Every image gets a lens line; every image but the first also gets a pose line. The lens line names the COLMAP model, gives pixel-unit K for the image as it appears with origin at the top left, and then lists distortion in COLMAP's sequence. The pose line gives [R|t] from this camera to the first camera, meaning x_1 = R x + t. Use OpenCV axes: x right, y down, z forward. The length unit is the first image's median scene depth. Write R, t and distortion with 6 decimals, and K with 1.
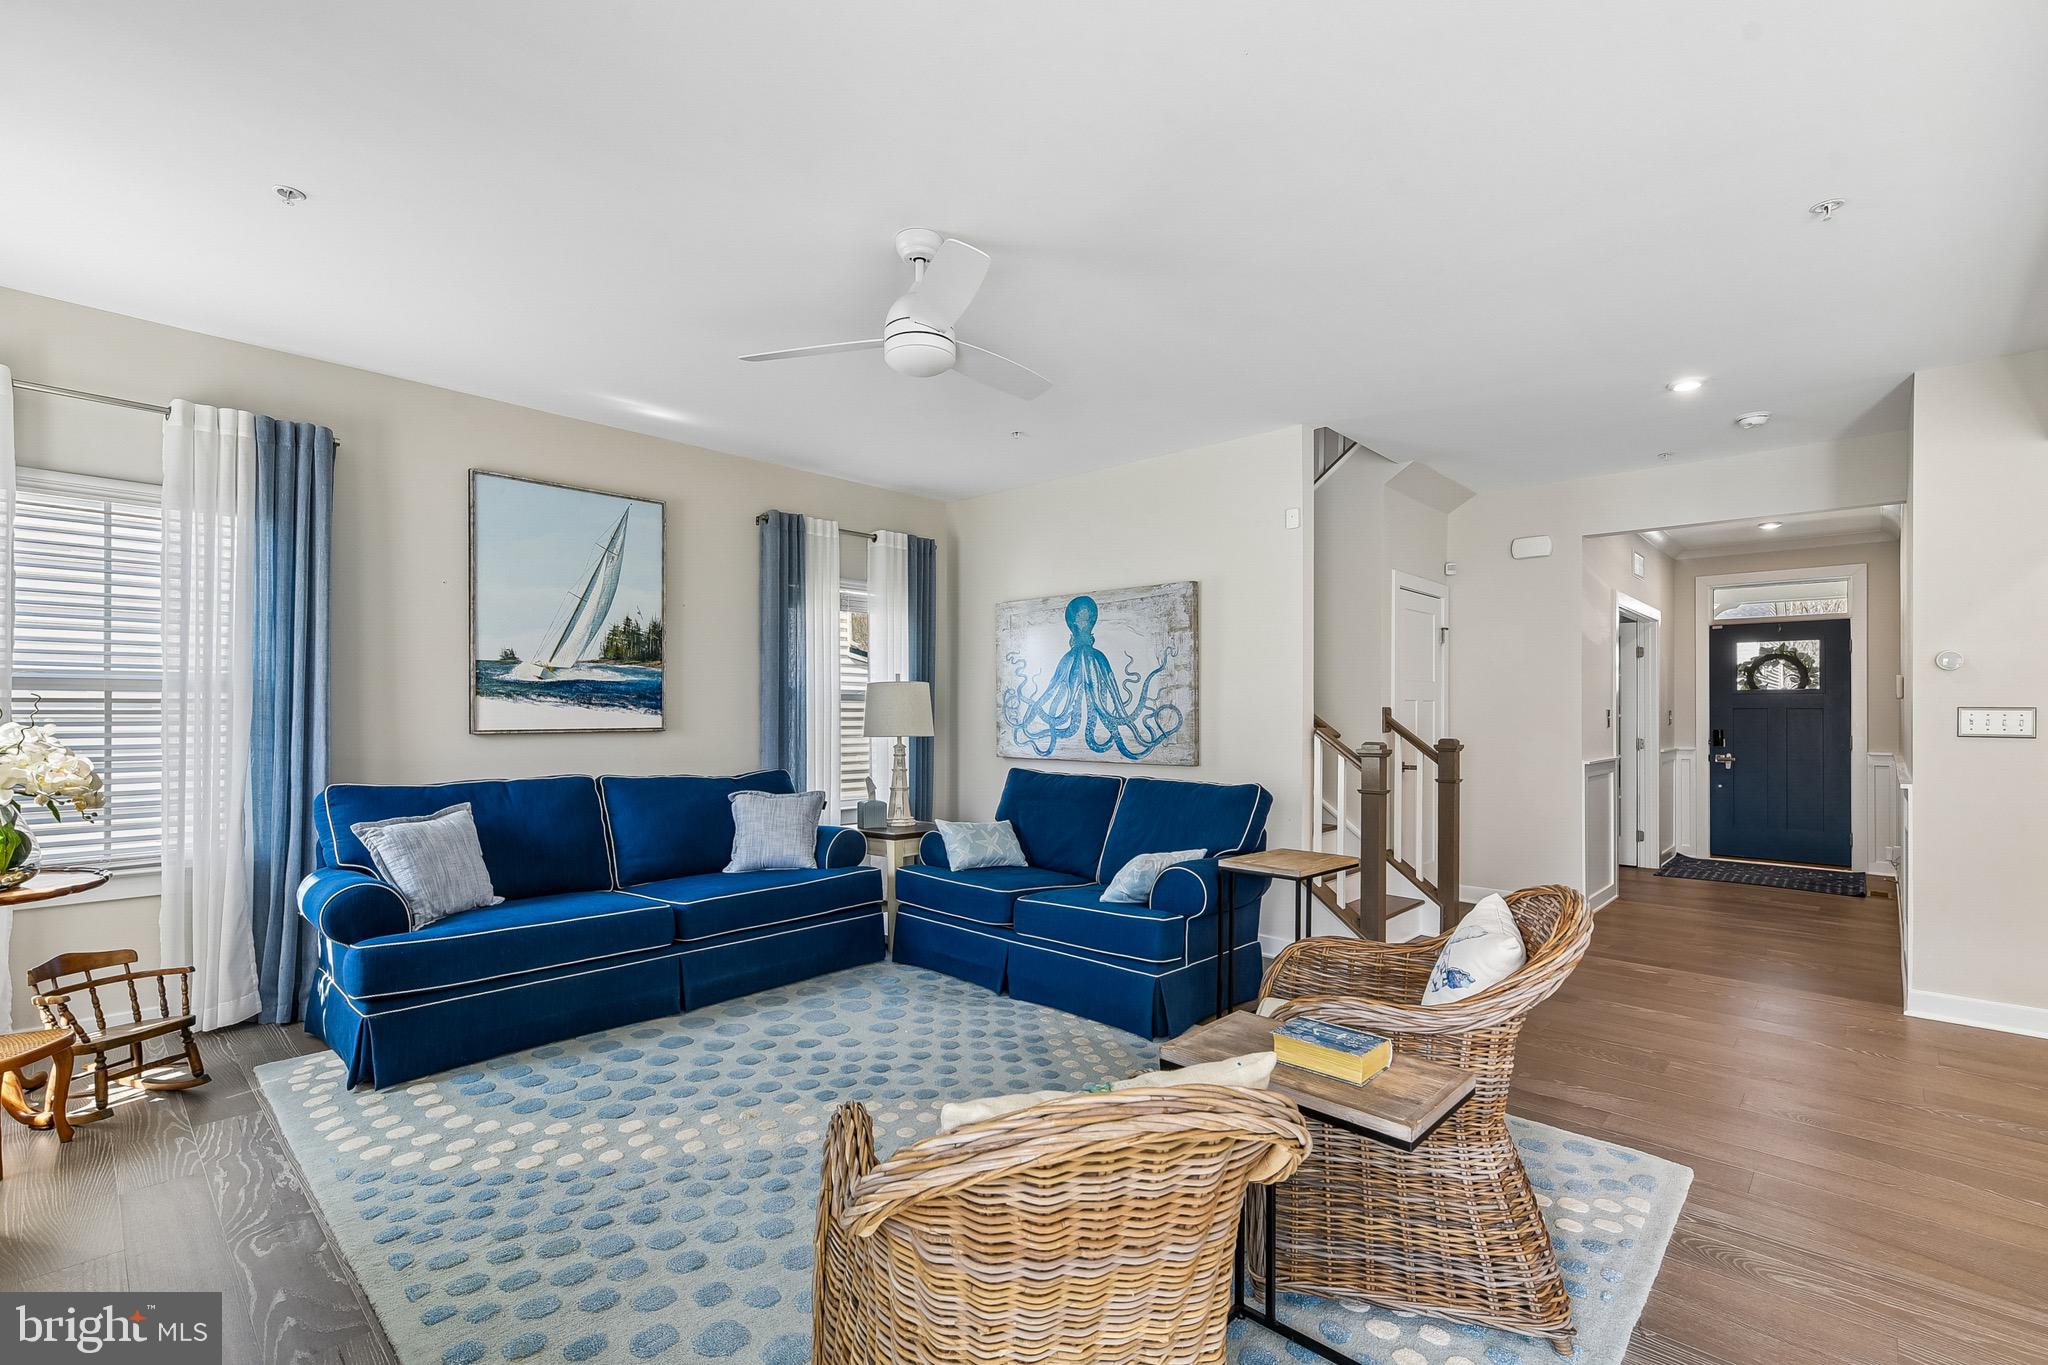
lens RADIAL K [[905.5, 0, 1005.4], [0, 905.5, 701.9], [0, 0, 1]] dist [0.003752, 0.000798]
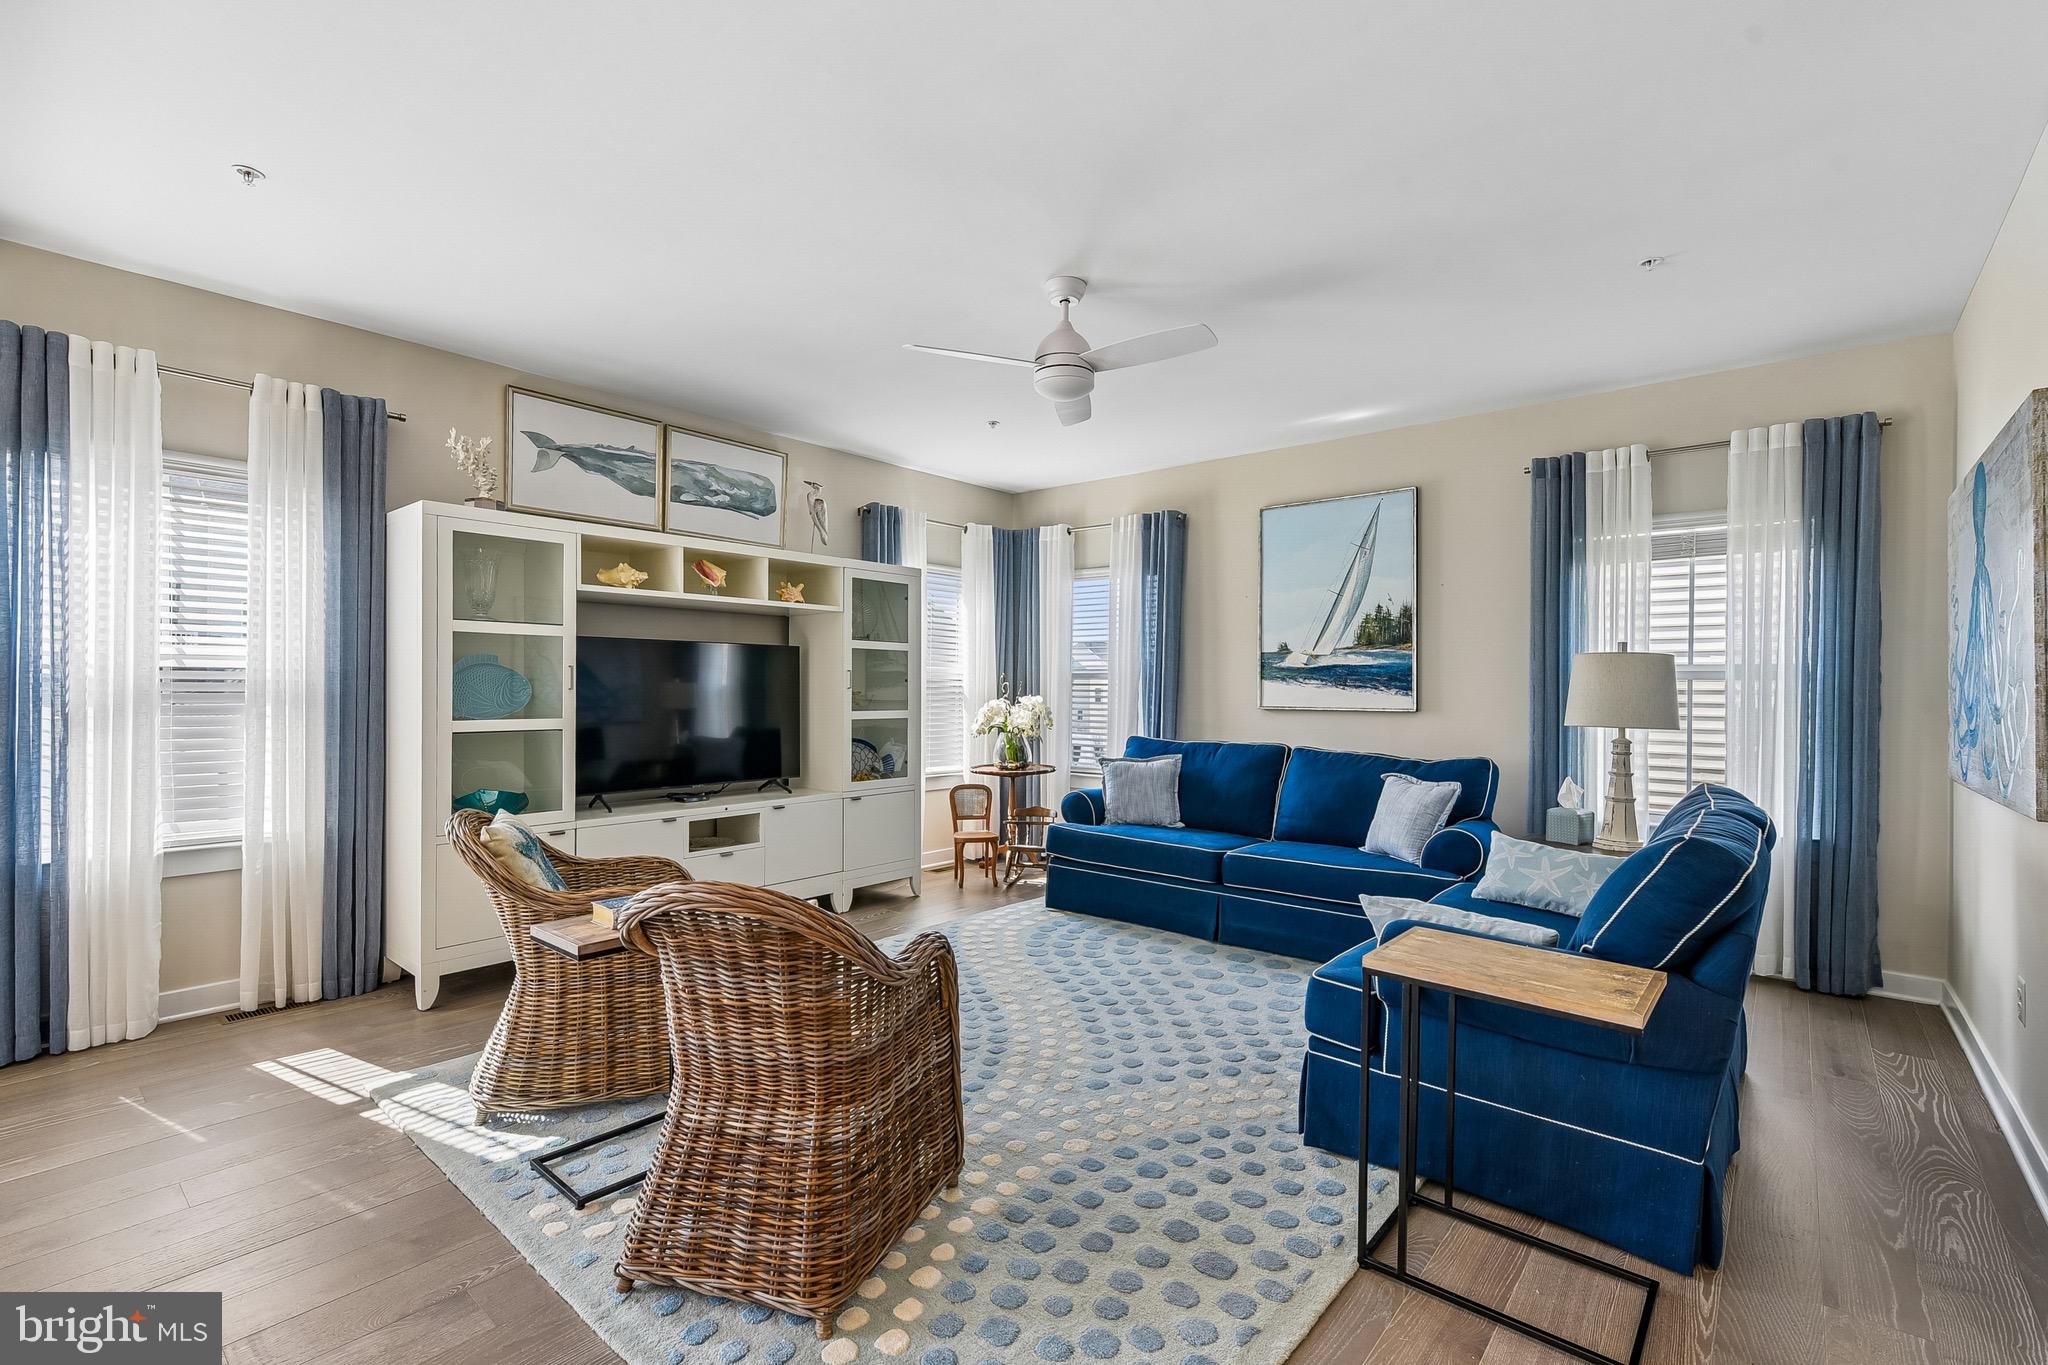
lens RADIAL K [[905.5, 0, 1034.3], [0, 905.5, 686.3], [0, 0, 1]] dist [0.003752, 0.000798]
pose [[0.069881, -0.006768, -0.997532, 0.632484], [-0.000257, 0.999977, -0.006802, 0.010518], [0.997555, 0.000732, 0.069878, 0.522179]]
